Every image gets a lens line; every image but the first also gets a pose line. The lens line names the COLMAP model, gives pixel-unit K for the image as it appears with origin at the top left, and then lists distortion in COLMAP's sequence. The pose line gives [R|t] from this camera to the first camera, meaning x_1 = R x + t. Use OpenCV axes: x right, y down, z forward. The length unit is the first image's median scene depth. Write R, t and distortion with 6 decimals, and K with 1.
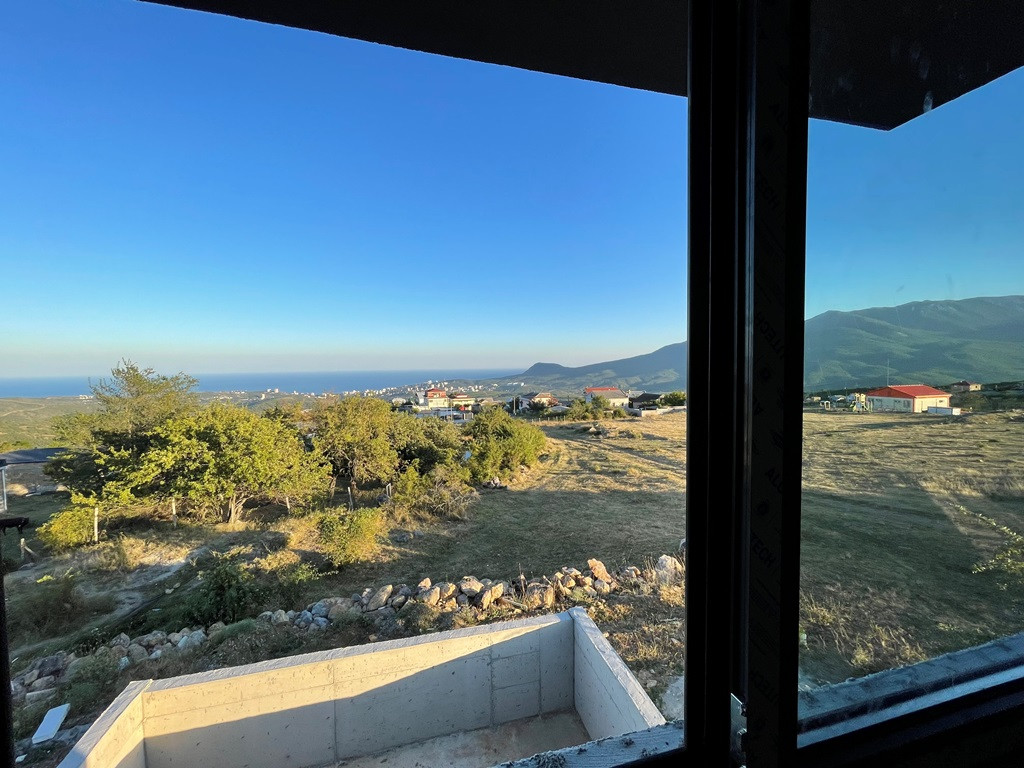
lens RADIAL K [[418.0, 0, 511.7], [0, 418.0, 379.9], [0, 0, 1]] dist [-0.002302, 0.000209]
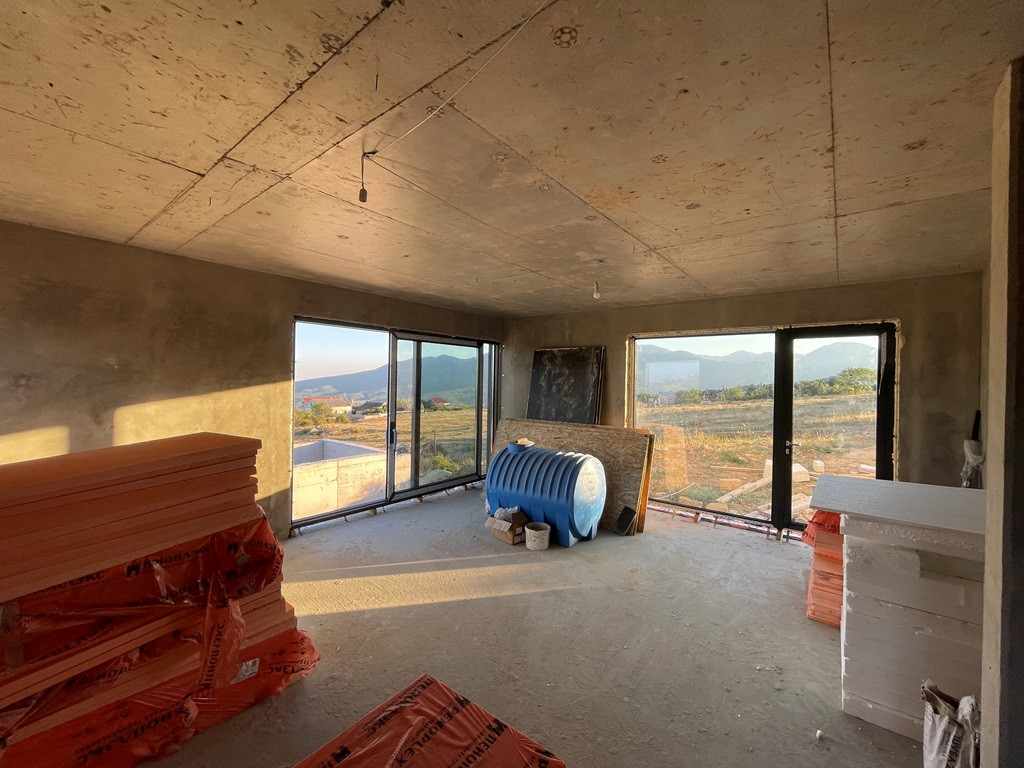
lens RADIAL K [[418.0, 0, 511.7], [0, 418.0, 379.9], [0, 0, 1]] dist [-0.002302, 0.000209]
pose [[0.802442, 0.026601, 0.596136, -0.051955], [-0.003002, 0.999173, -0.040544, 0.087272], [-0.596722, 0.030744, 0.801859, -0.159358]]
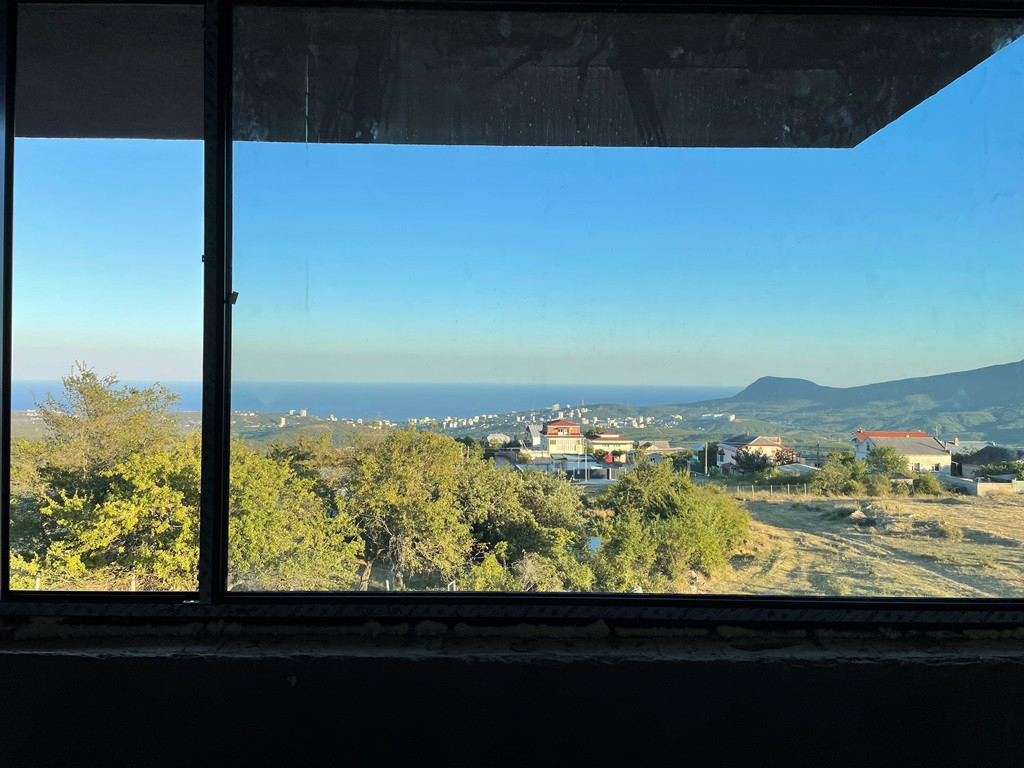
lens RADIAL K [[770.6, 0, 512.0], [0, 770.6, 384.0], [0, 0, 1]] dist [0.103305, -0.150044]
pose [[0.968009, 0.026101, -0.249554, 0.048011], [-0.032831, 0.999200, -0.022842, -0.006153], [0.248758, 0.030305, 0.968091, -0.042687]]
